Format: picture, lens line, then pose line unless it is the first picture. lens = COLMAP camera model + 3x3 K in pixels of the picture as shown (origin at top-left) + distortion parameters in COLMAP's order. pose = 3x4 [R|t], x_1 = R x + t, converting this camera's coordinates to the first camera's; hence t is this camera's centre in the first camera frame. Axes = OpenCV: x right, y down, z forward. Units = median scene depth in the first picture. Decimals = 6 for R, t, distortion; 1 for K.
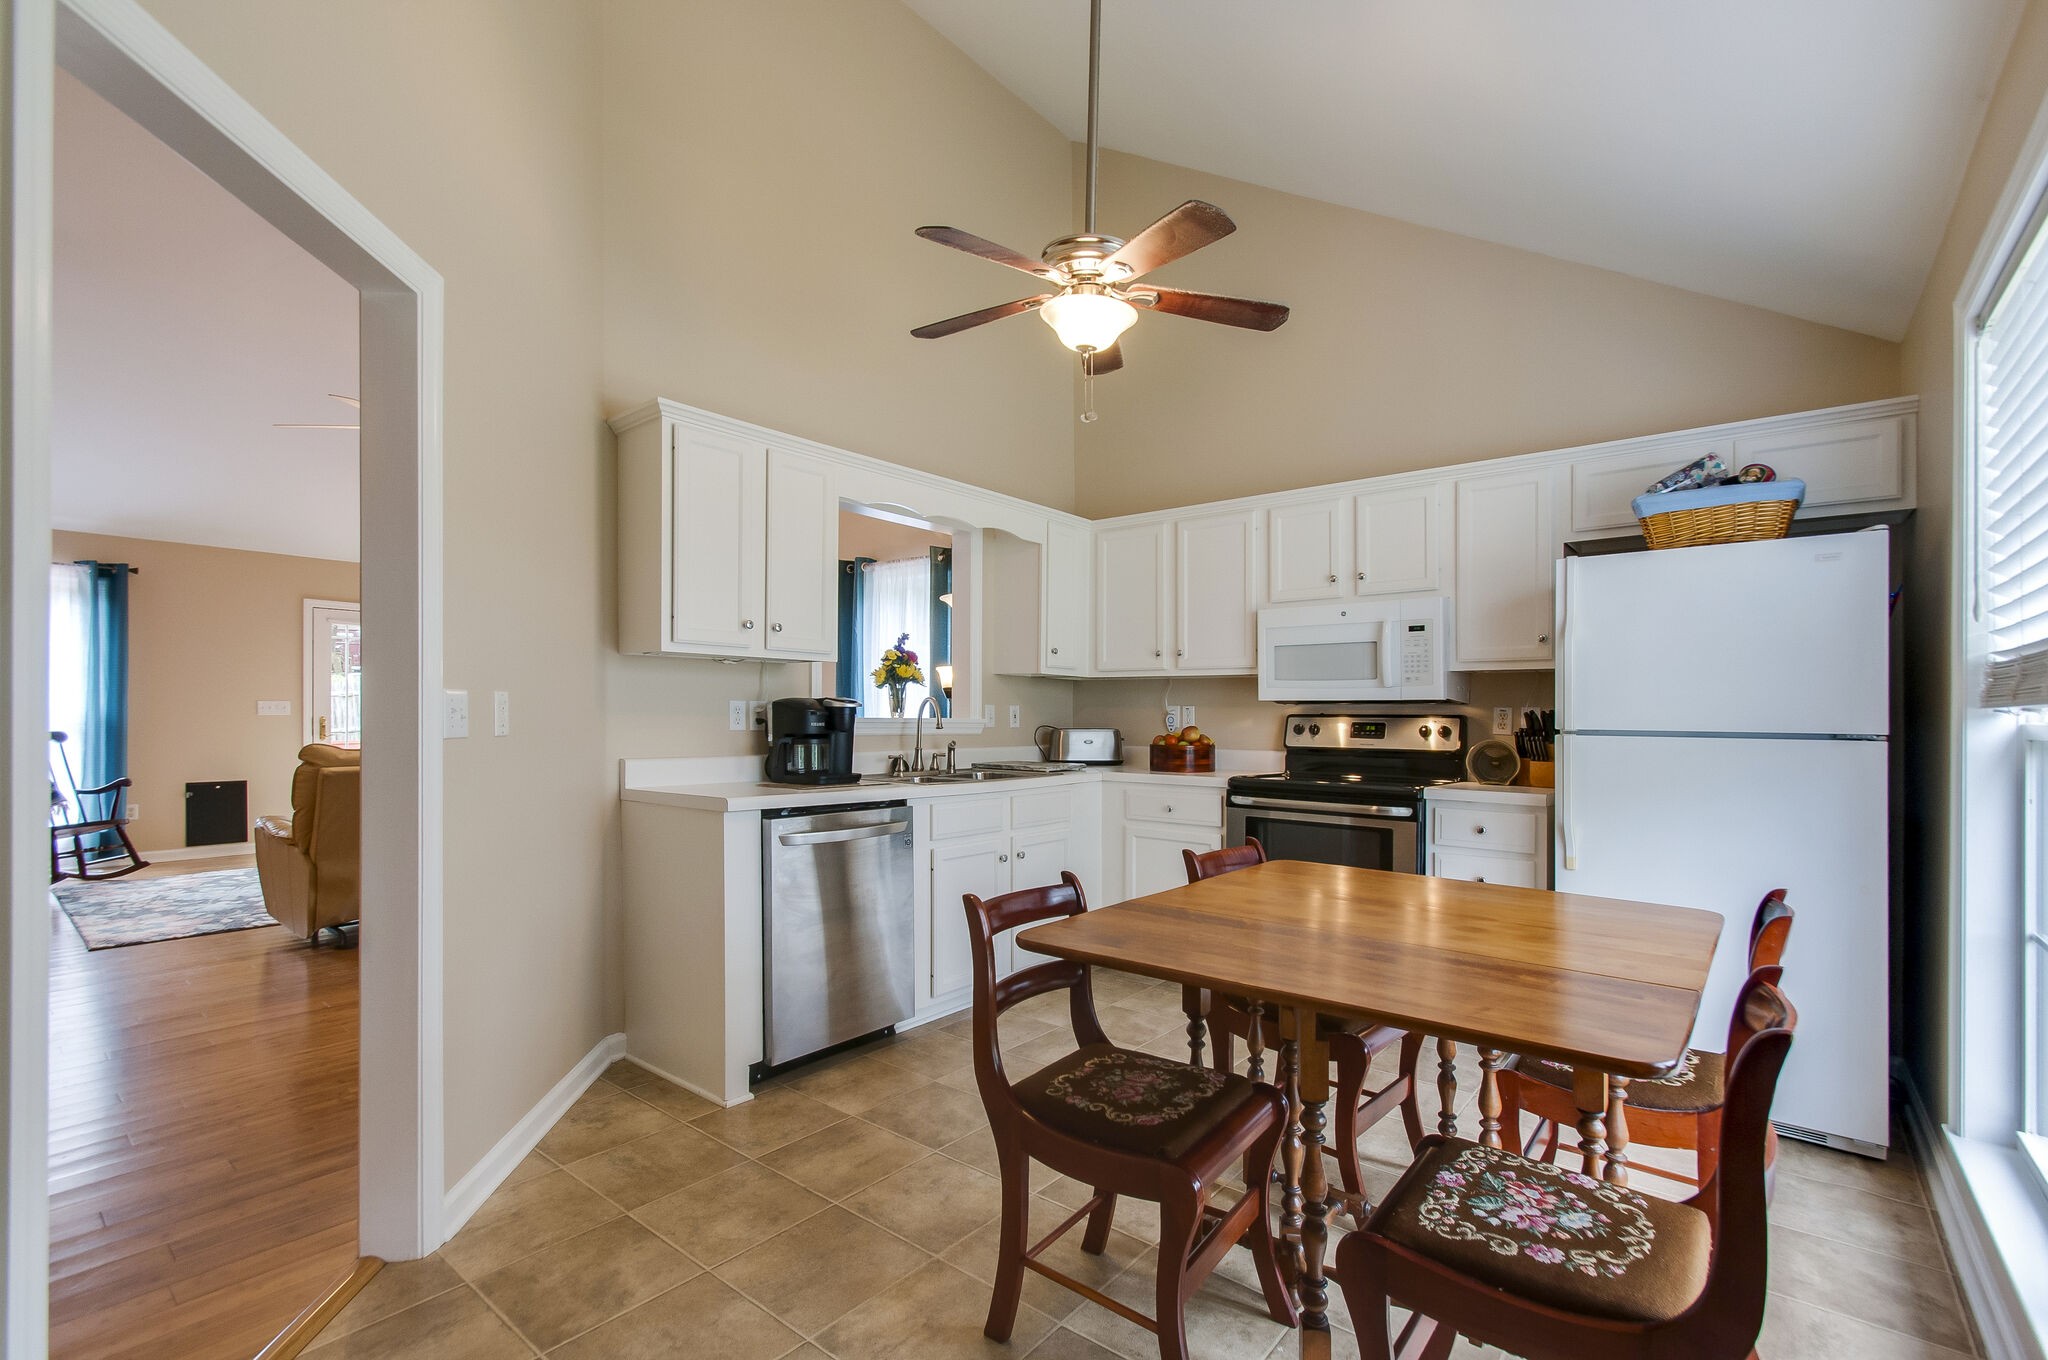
lens RADIAL K [[873.0, 0, 967.6], [0, 873.0, 717.7], [0, 0, 1]] dist [-0.000553, -0.000039]
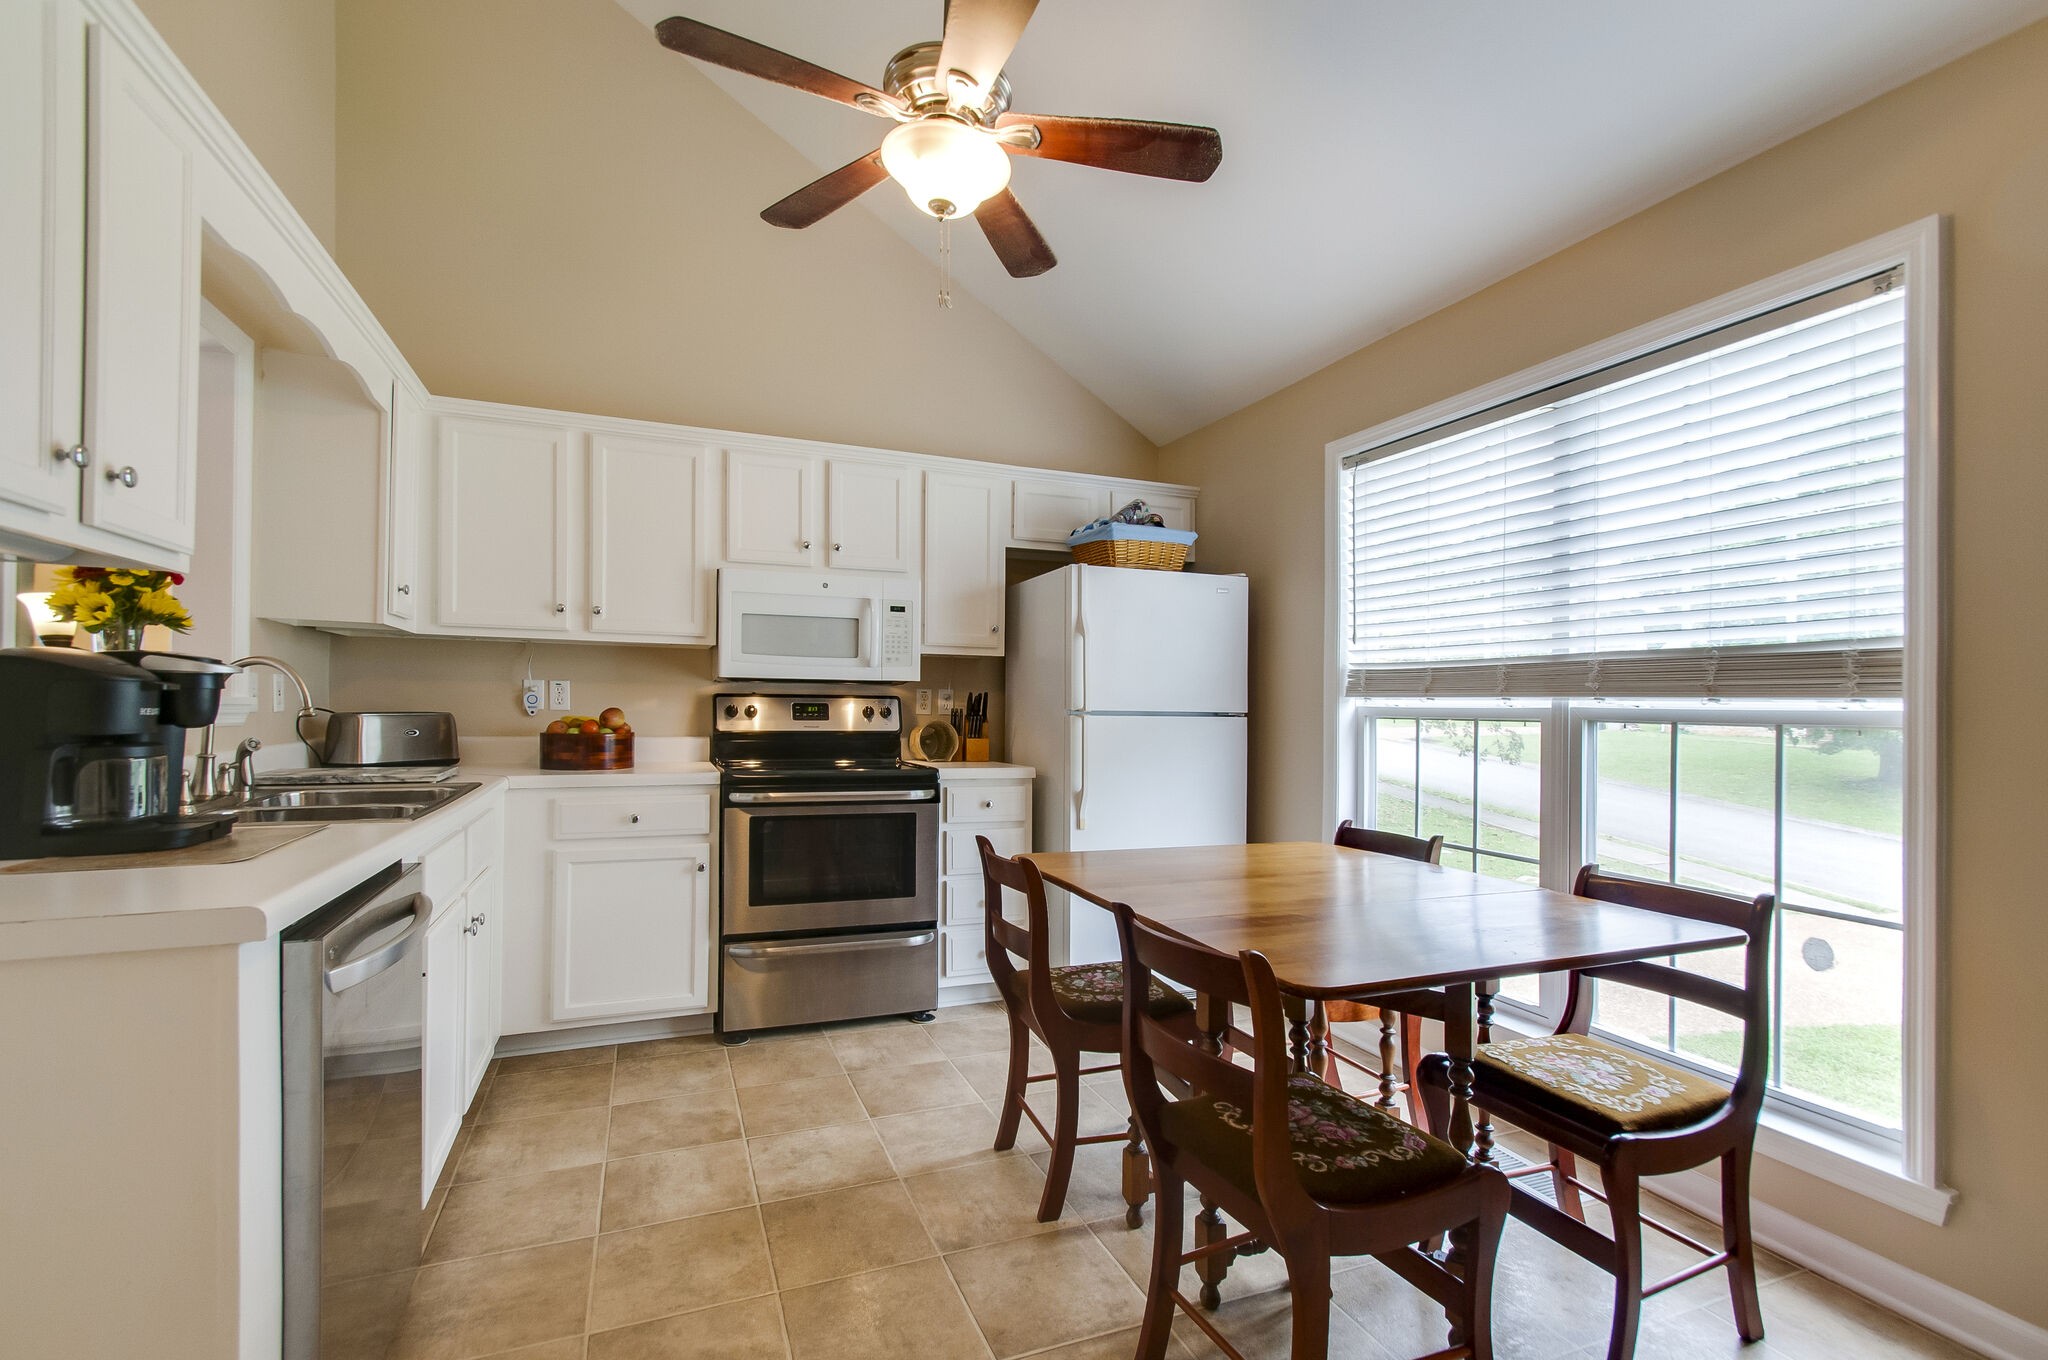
lens RADIAL K [[935.7, 0, 1008.4], [0, 935.7, 695.9], [0, 0, 1]] dist [0.000951, 0.000014]
pose [[0.474778, 0.004762, 0.880093, -0.370077], [-0.007550, 0.999971, -0.001337, -0.002921], [-0.880073, -0.006010, 0.474800, 0.387157]]
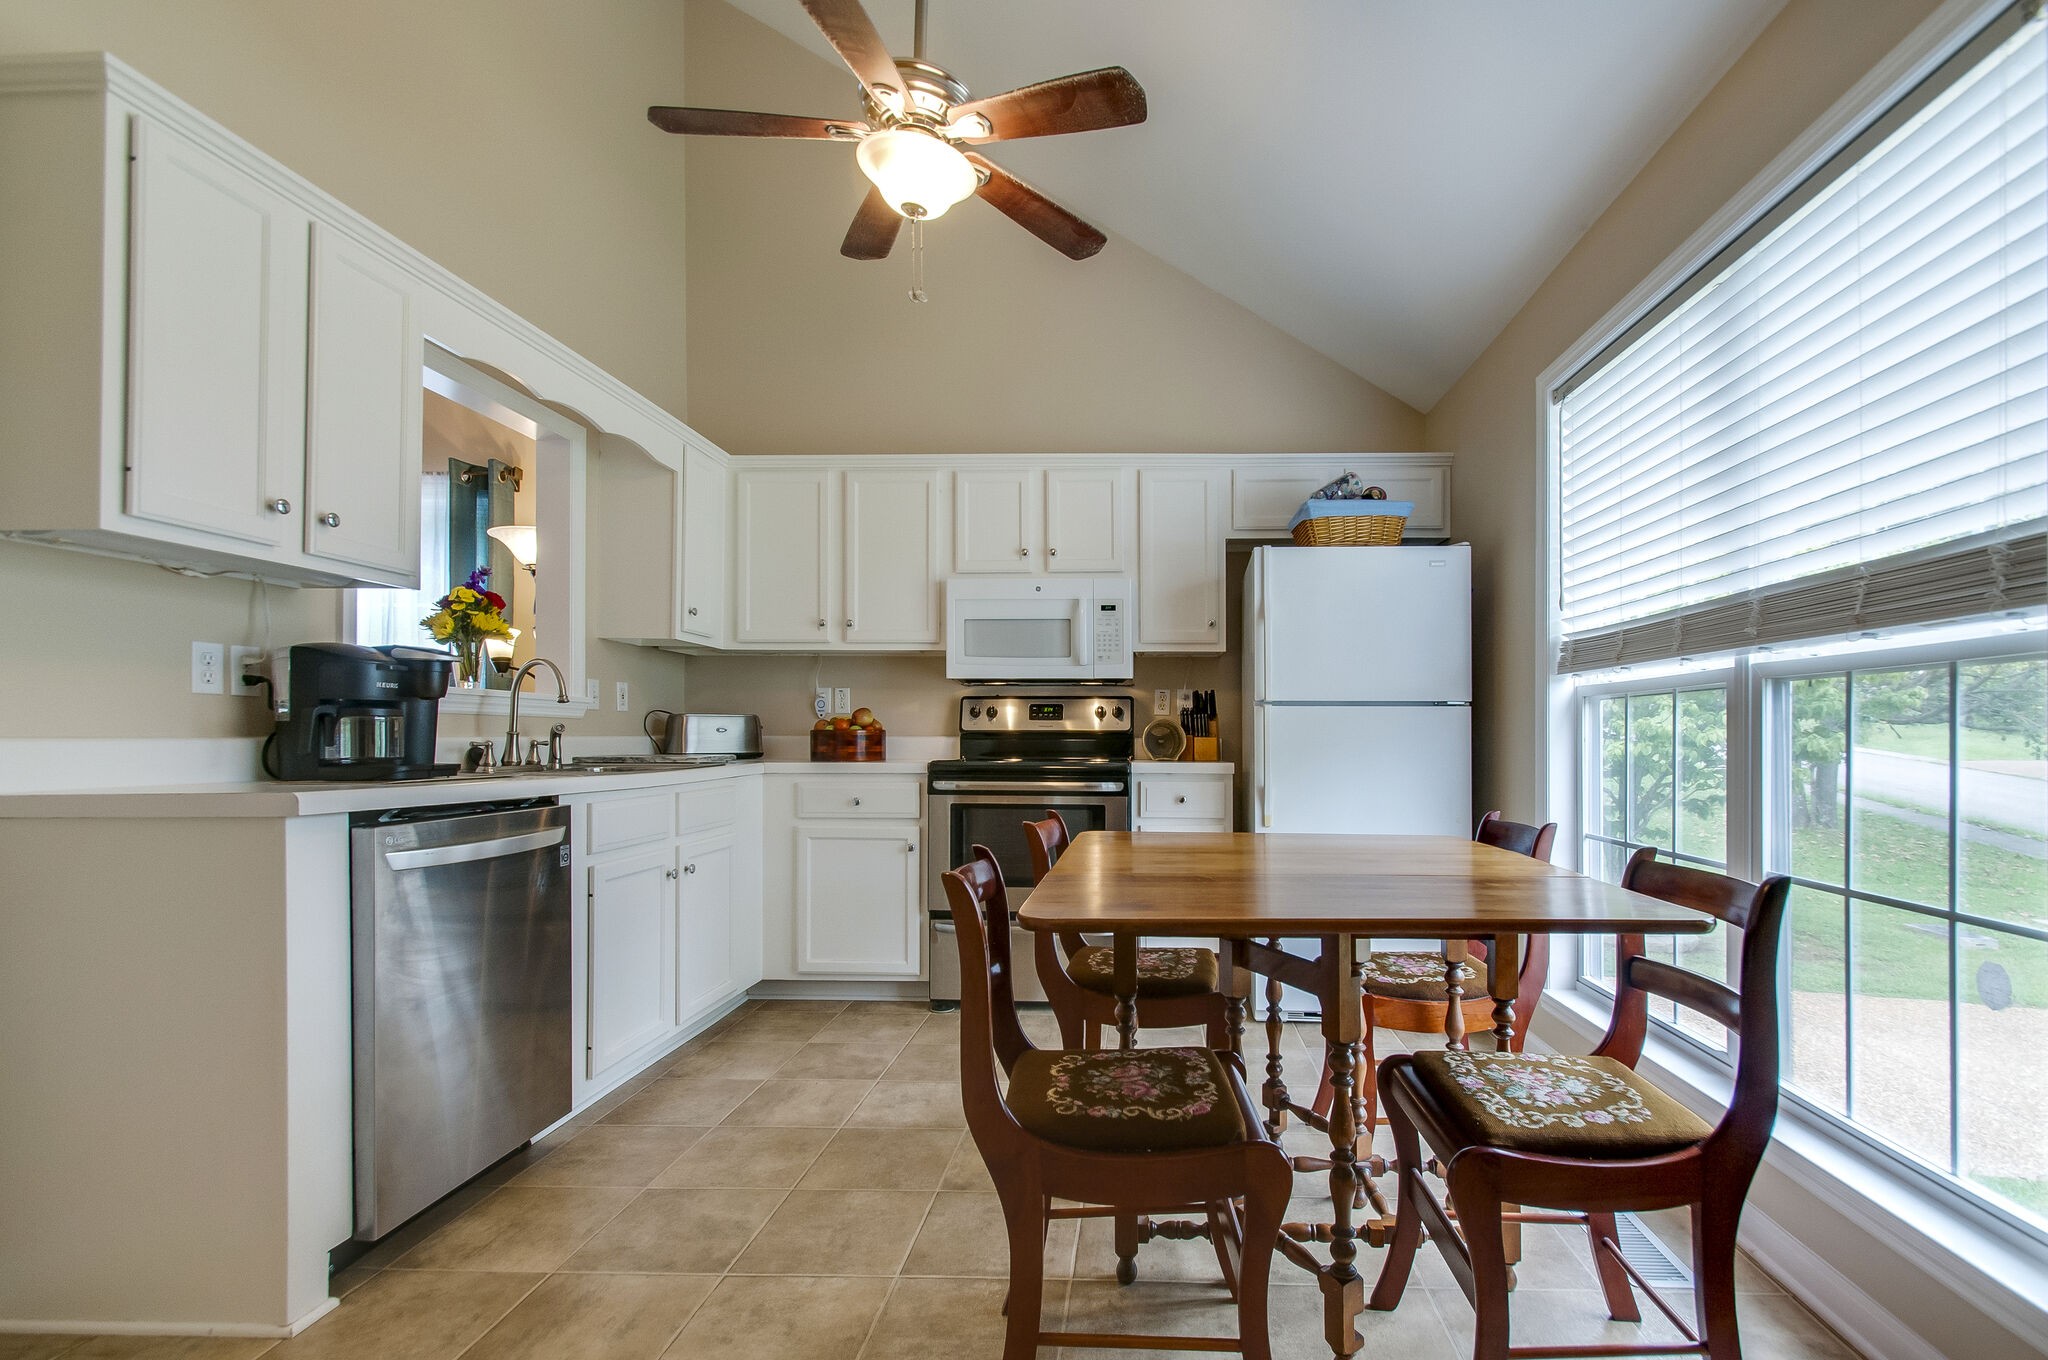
lens RADIAL K [[959.6, 0, 1082.1], [0, 959.6, 719.5], [0, 0, 1]] dist [0.001142, -0.000814]
pose [[0.792079, 0.004823, 0.610399, -0.191201], [0.002352, 0.999937, -0.010952, 0.039846], [-0.610413, 0.010110, 0.792018, 0.139963]]
